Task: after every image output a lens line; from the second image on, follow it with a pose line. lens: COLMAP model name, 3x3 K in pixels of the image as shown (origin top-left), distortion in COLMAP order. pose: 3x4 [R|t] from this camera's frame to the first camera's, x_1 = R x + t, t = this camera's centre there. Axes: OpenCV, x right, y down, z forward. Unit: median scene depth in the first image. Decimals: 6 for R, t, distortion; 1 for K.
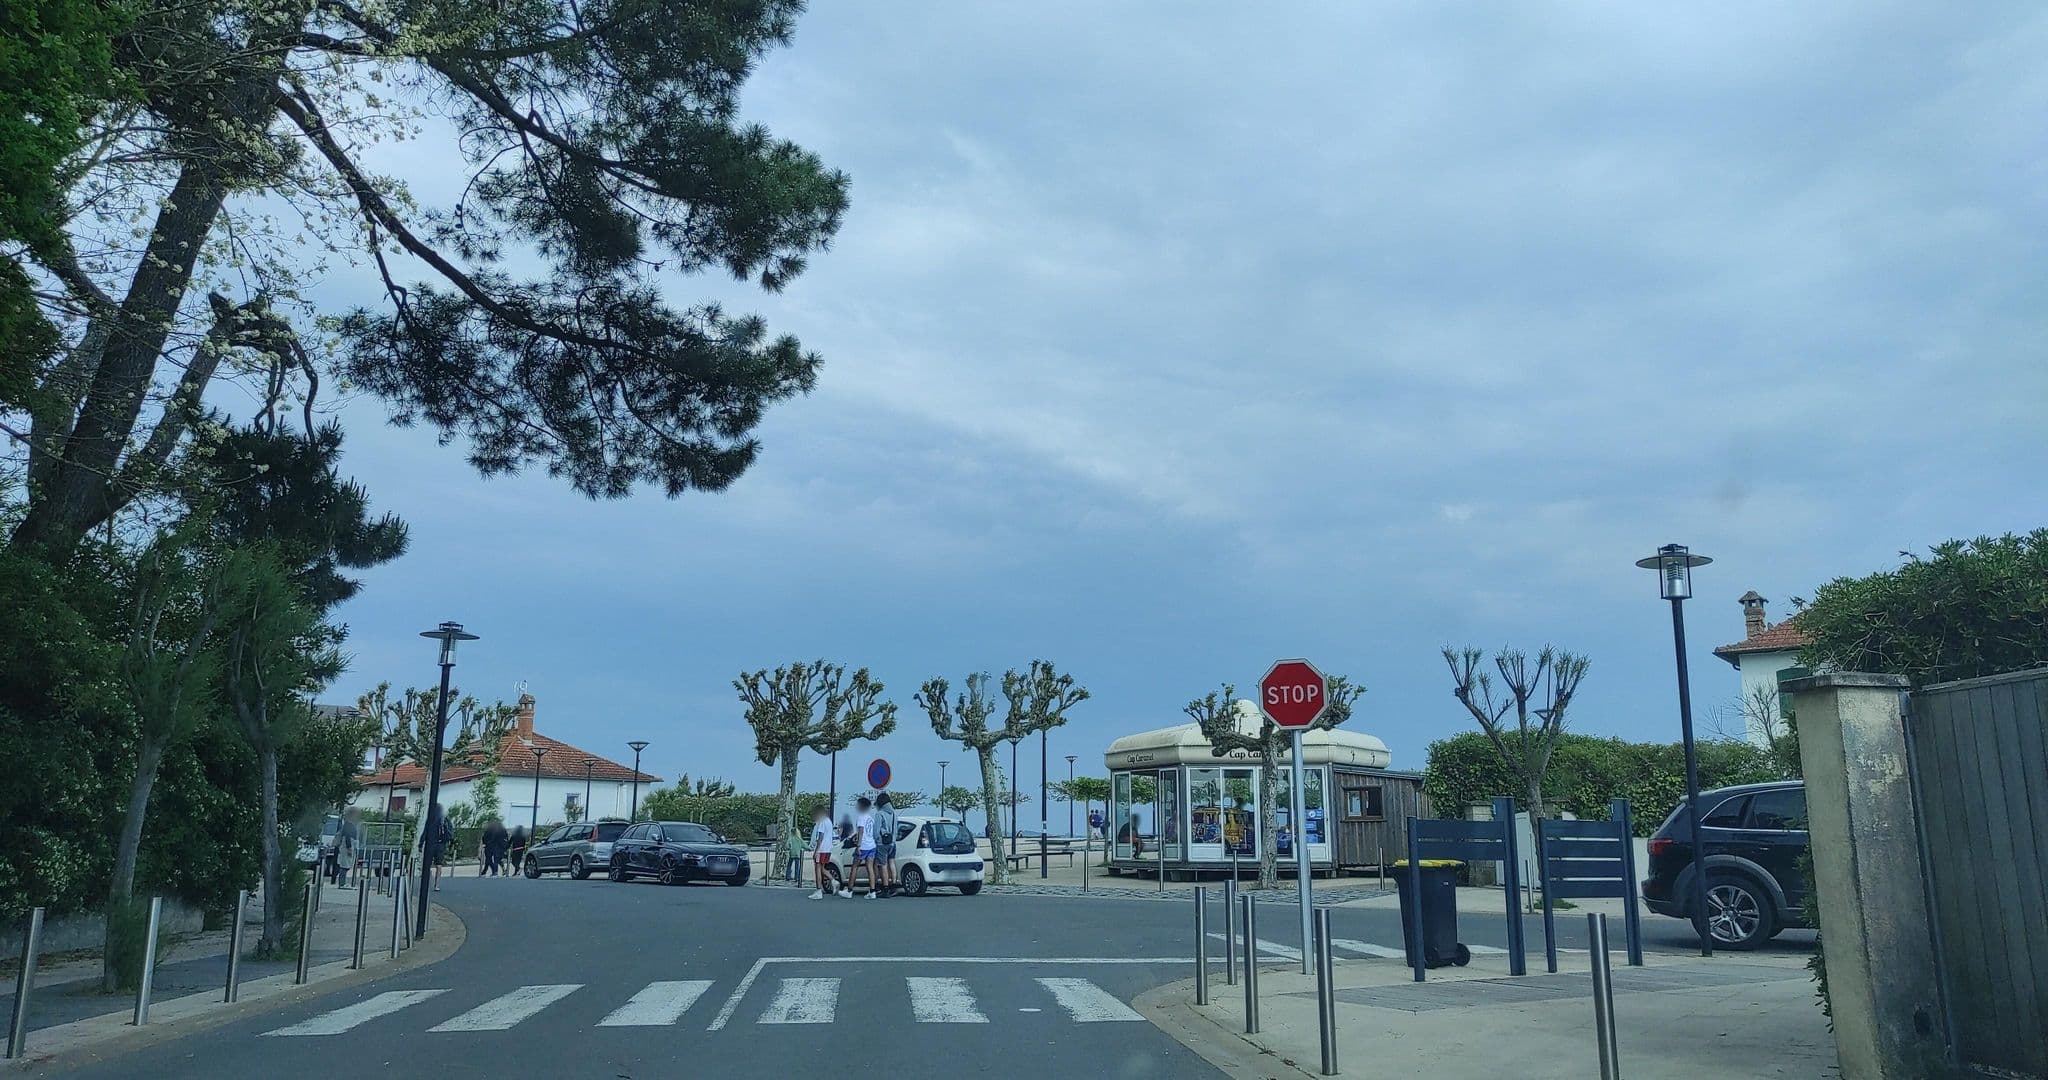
lens RADIAL K [[1466.9, 0, 1024.0], [0, 1466.9, 540.0], [0, 0, 1]] dist [0.072795, 0.000610]
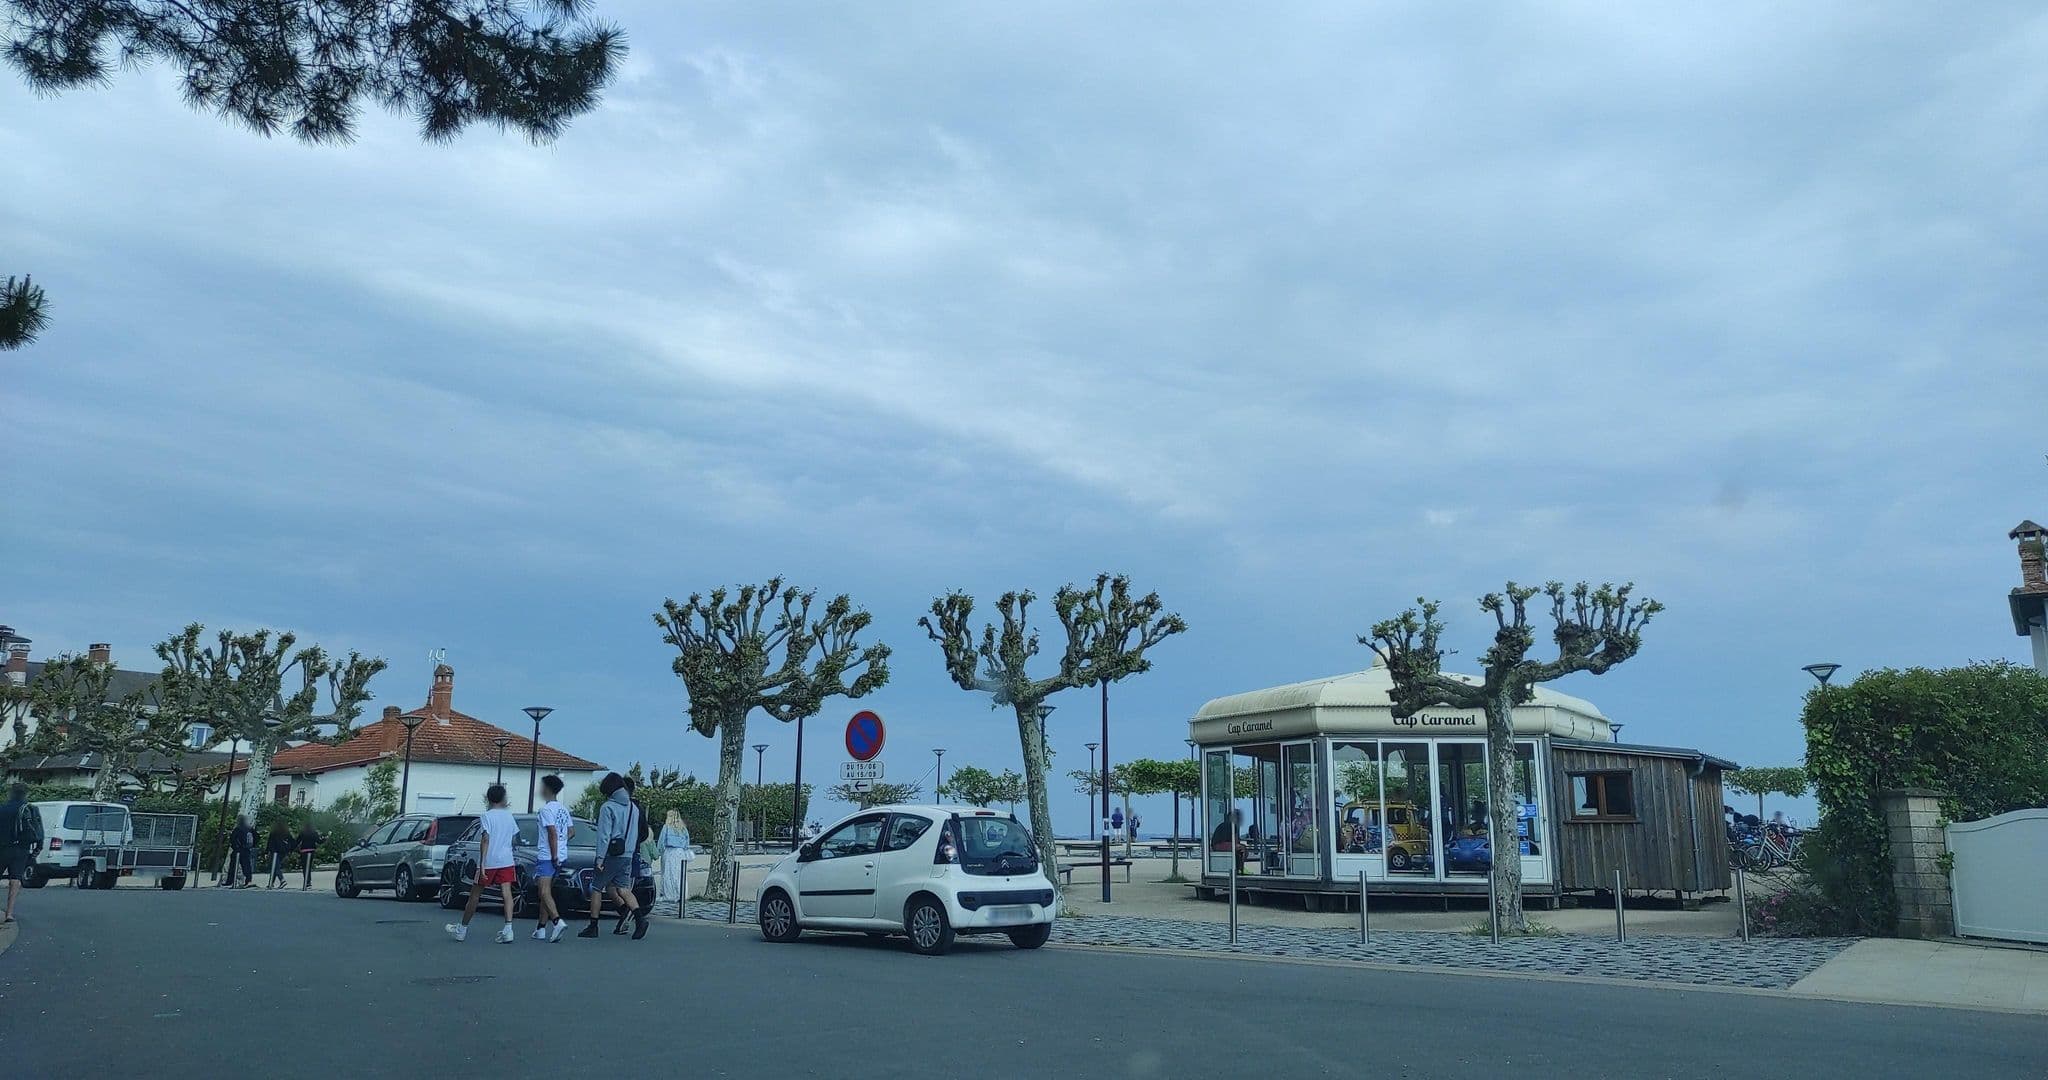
lens RADIAL K [[1553.0, 0, 995.0], [0, 1553.0, 543.7], [0, 0, 1]] dist [0.062981, -0.004314]
pose [[0.999888, 0.004313, -0.014311, -0.029998], [-0.004138, 0.999917, 0.012225, 0.059533], [0.014362, -0.012164, 0.999823, 0.301730]]
